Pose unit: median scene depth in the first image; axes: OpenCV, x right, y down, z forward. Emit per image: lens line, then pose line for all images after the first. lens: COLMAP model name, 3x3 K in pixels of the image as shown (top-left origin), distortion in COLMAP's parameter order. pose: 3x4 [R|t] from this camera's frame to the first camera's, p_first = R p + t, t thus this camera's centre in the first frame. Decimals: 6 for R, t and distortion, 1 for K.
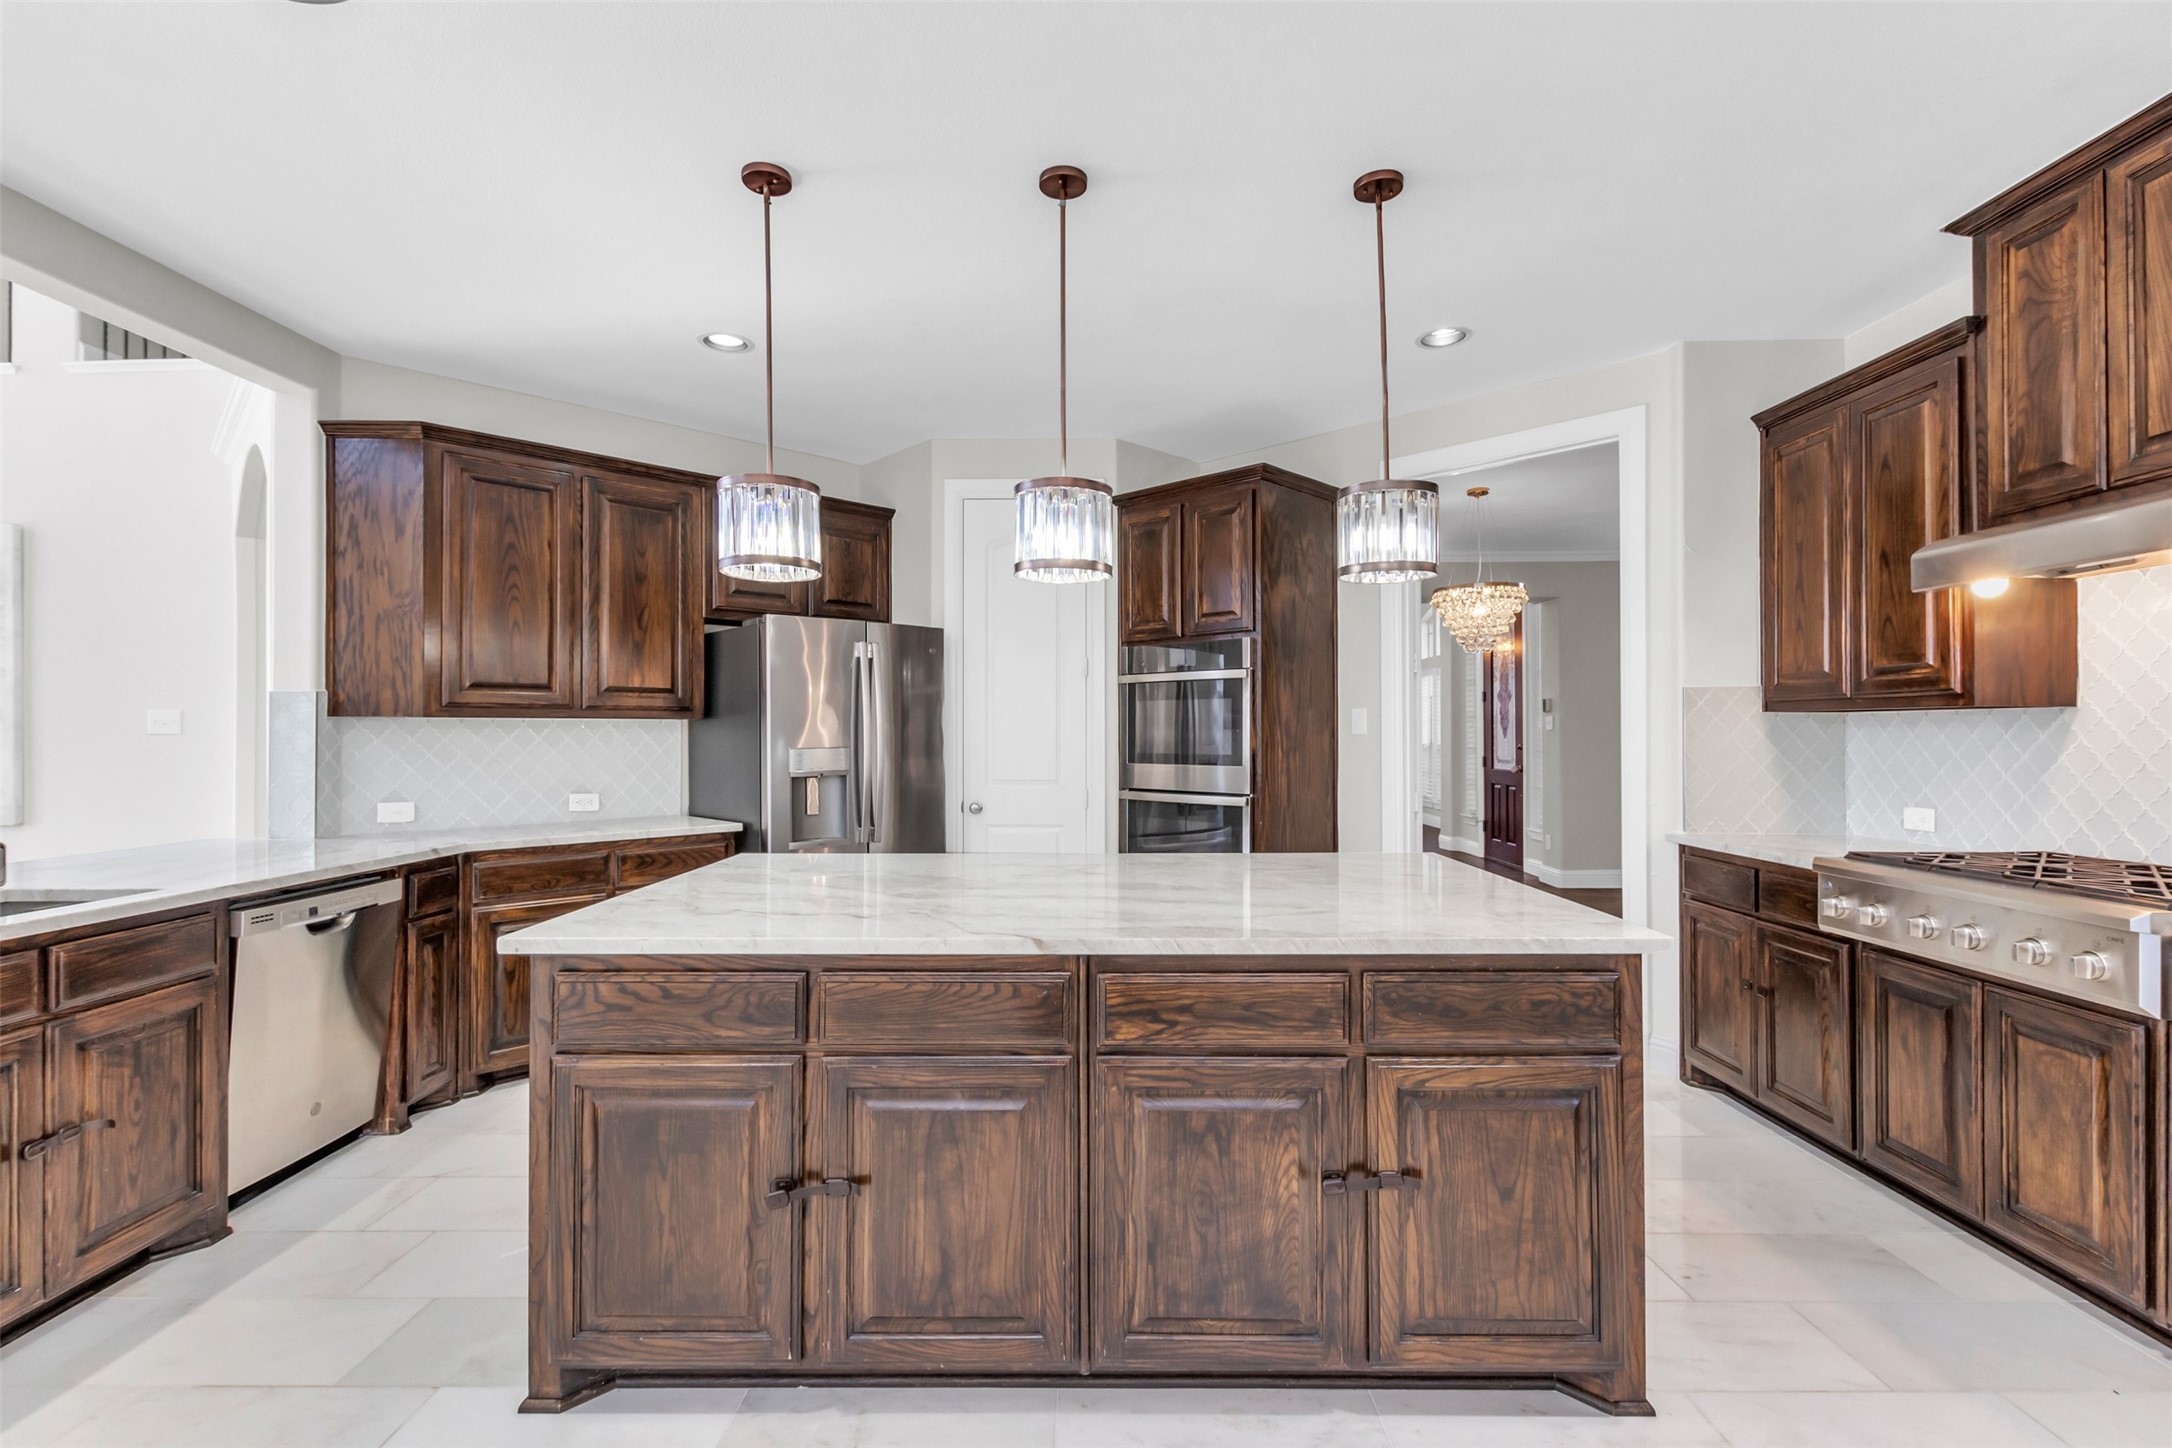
lens RADIAL K [[990.2, 0, 1085.6], [0, 990.2, 727.2], [0, 0, 1]] dist [0.002410, -0.000198]
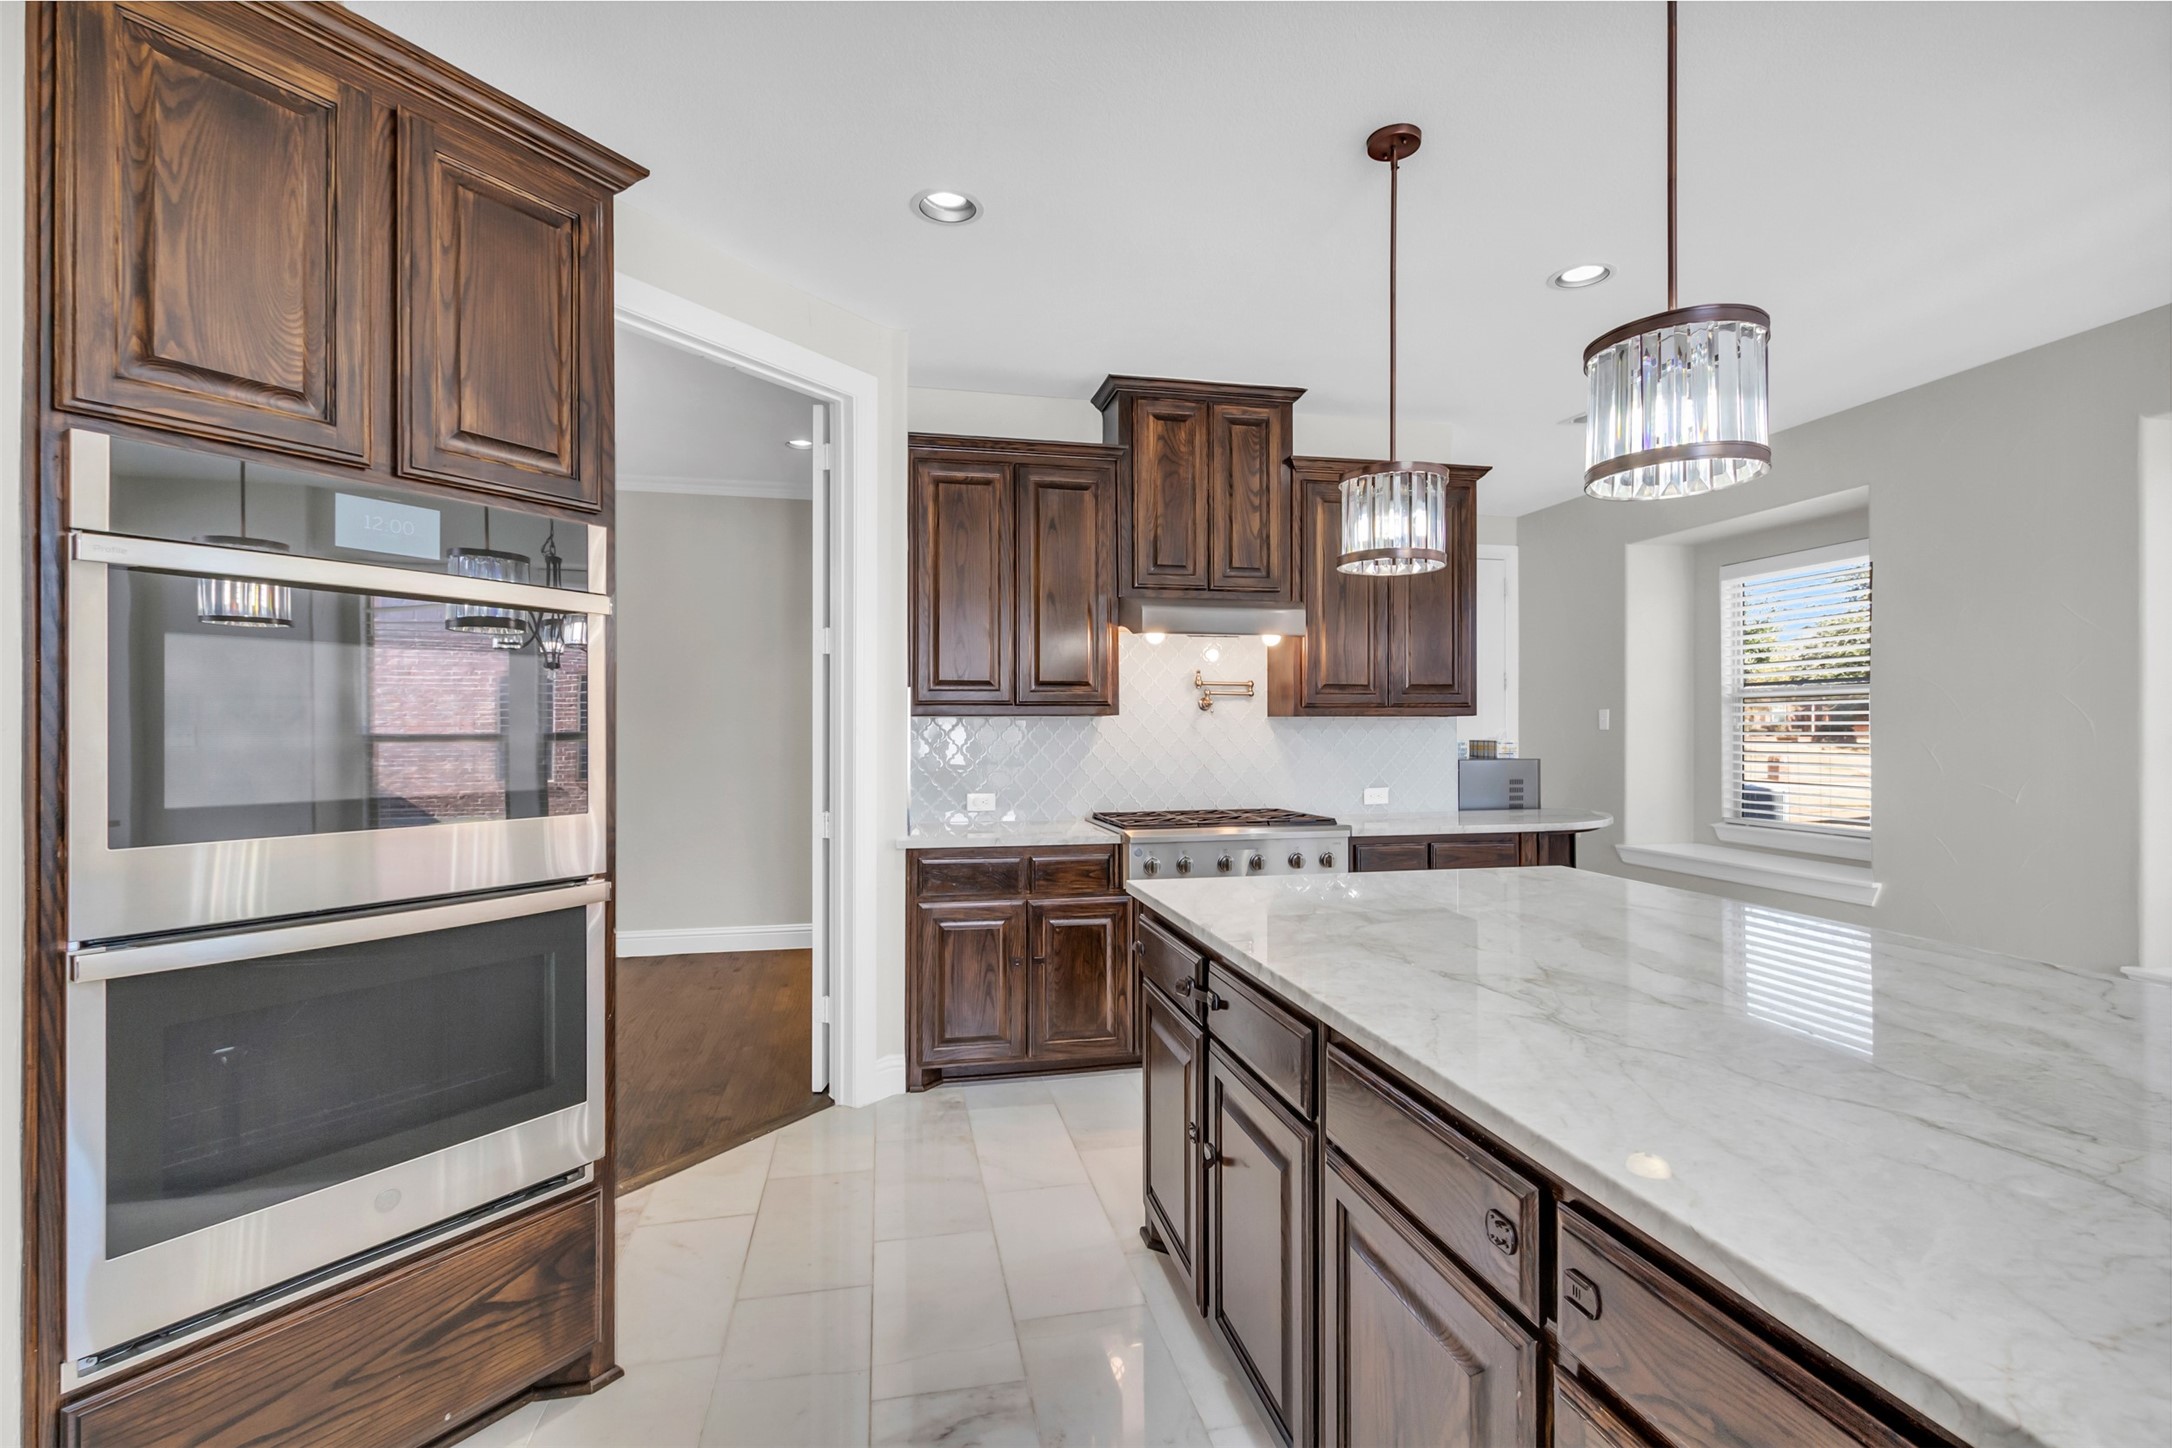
lens RADIAL K [[968.3, 0, 1091.2], [0, 968.3, 724.4], [0, 0, 1]] dist [-0.002233, -0.000383]
pose [[-0.206033, 0.007301, 0.978518, -0.366426], [-0.000352, 0.999972, -0.007535, 0.002667], [-0.978545, -0.001897, -0.206025, 1.018561]]
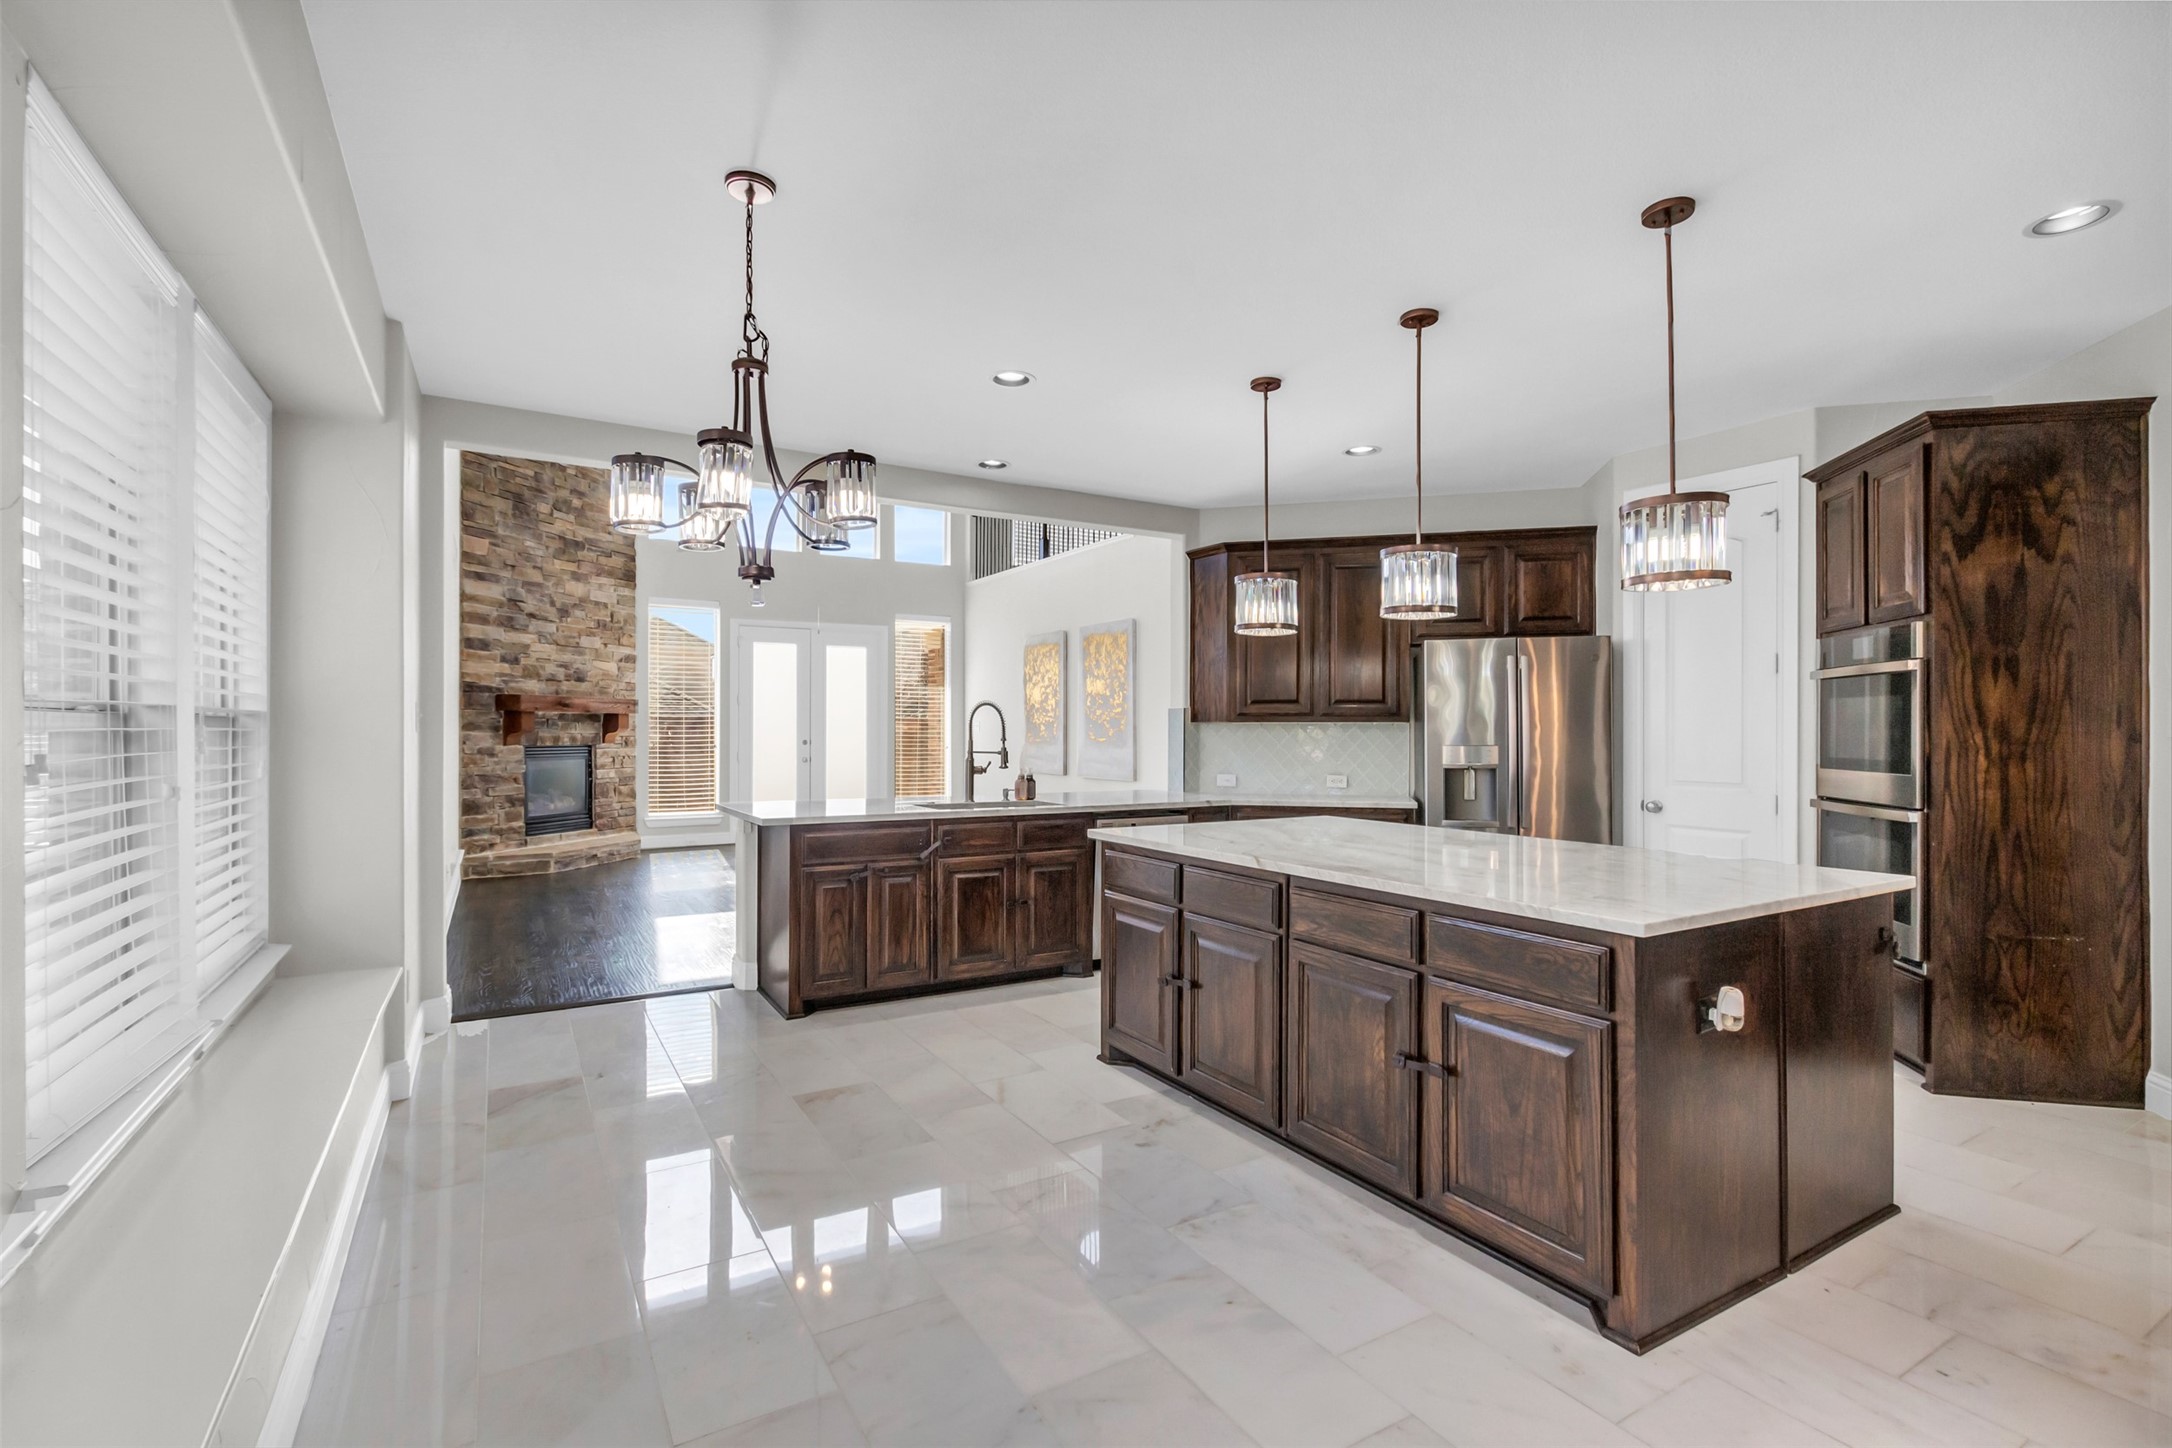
lens RADIAL K [[990.2, 0, 1085.6], [0, 990.2, 727.2], [0, 0, 1]] dist [0.002410, -0.000198]
pose [[0.519397, -0.000112, -0.854533, 0.608561], [0.001287, 0.999999, 0.000651, -0.003076], [0.854532, -0.001438, 0.519396, -0.049103]]
